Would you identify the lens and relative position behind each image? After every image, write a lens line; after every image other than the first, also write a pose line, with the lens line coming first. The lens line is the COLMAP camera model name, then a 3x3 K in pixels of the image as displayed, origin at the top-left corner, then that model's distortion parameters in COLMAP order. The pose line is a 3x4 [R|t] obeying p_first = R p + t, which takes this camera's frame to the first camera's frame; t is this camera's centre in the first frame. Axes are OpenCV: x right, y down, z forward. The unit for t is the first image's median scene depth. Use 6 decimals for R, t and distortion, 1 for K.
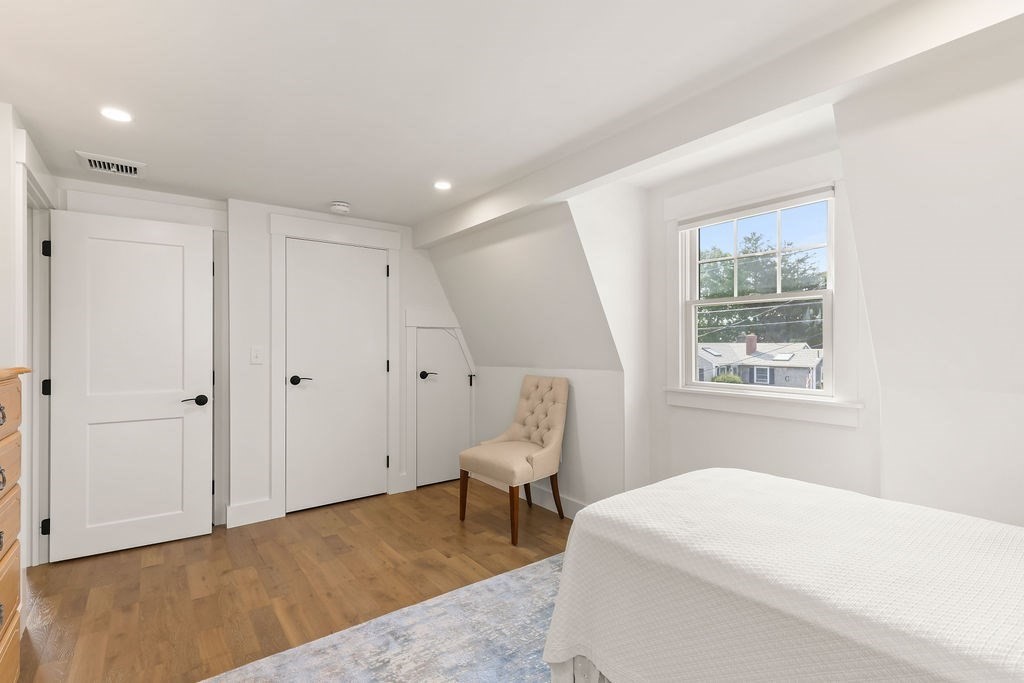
lens RADIAL K [[473.6, 0, 512.0], [0, 473.6, 341.5], [0, 0, 1]] dist [0.000601, 0.000033]
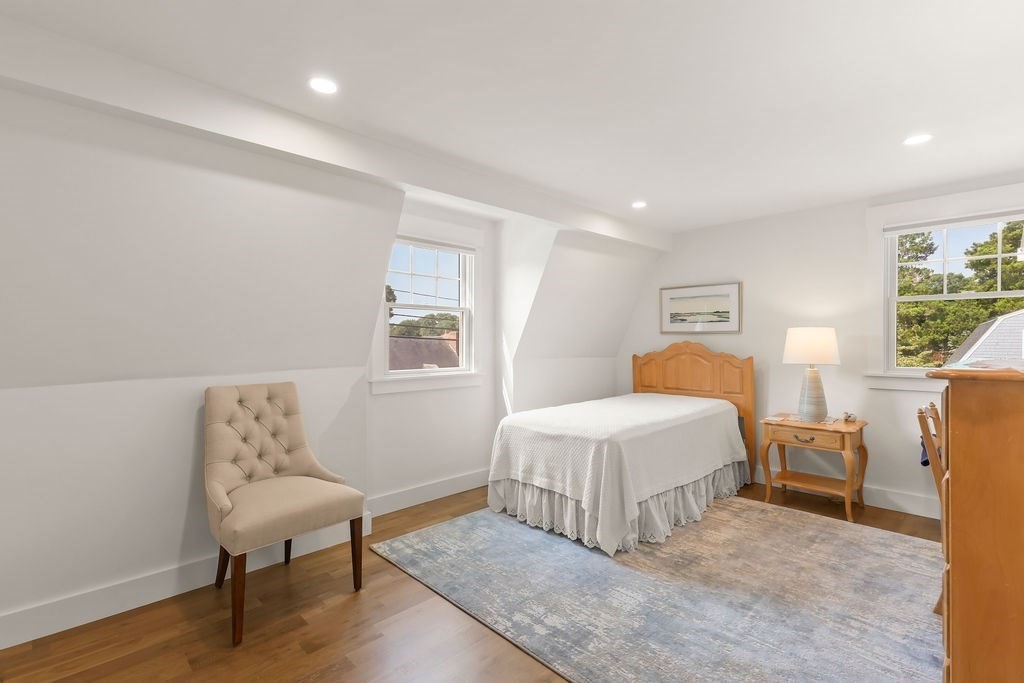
lens RADIAL K [[473.6, 0, 512.0], [0, 473.6, 341.5], [0, 0, 1]] dist [0.000601, 0.000033]
pose [[-0.148332, -0.000639, 0.988937, -0.783442], [-0.004630, 0.999989, -0.000048, 0.008809], [-0.988927, -0.004586, -0.148334, 0.823512]]
